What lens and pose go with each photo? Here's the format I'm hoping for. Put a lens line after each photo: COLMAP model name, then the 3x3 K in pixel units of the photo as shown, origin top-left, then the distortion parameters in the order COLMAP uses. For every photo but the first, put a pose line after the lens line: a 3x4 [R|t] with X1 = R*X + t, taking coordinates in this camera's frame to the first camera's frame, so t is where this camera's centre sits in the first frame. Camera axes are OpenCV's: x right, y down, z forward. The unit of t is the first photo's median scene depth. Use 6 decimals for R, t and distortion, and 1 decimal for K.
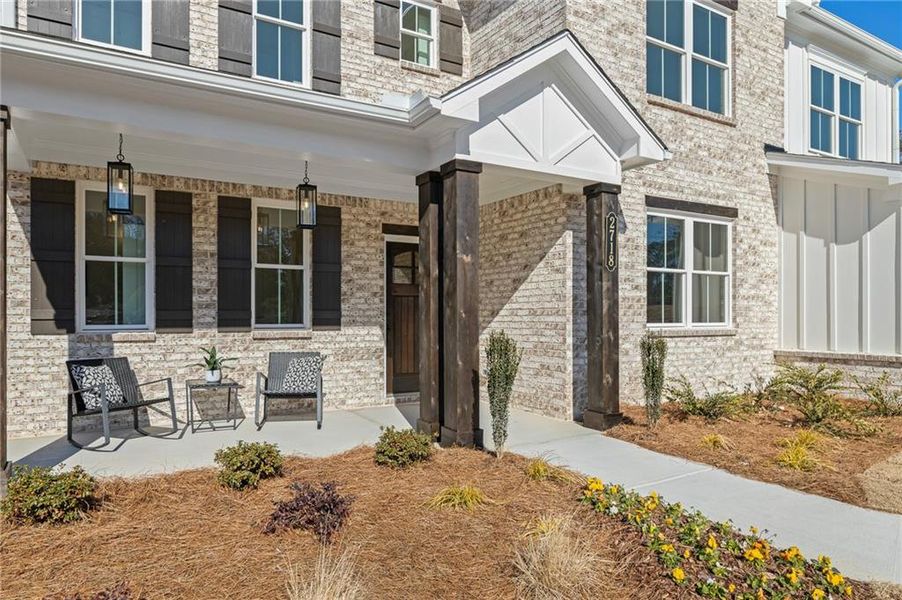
lens RADIAL K [[691.7, 0, 451.0], [0, 691.7, 300.0], [0, 0, 1]] dist [-0.002712, 0.004531]
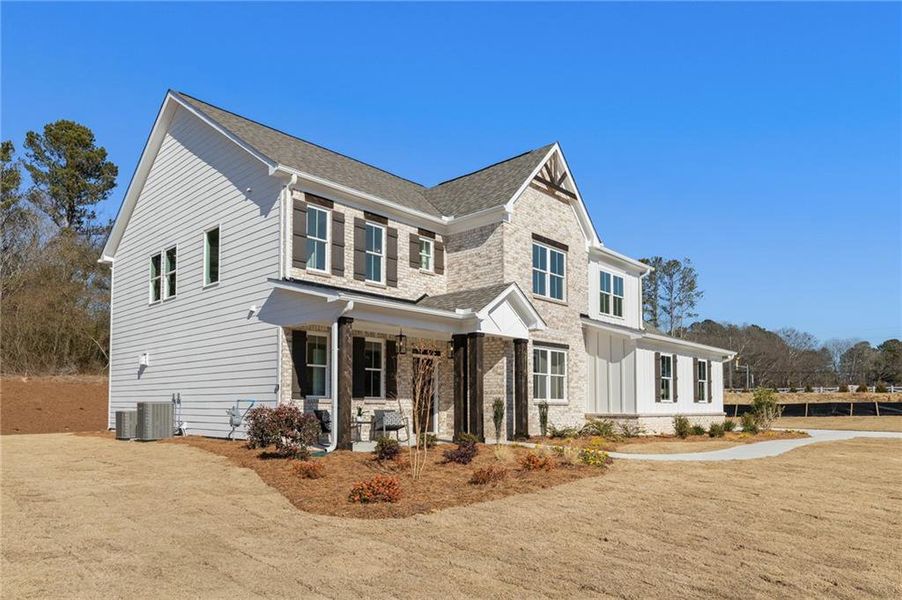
lens RADIAL K [[788.9, 0, 451.0], [0, 788.9, 300.0], [0, 0, 1]] dist [-0.007568, -0.001761]
pose [[0.957895, 0.045440, 0.283500, -0.651291], [-0.013485, 0.993428, -0.113664, 0.010724], [-0.286801, 0.105055, 0.952212, -1.265446]]
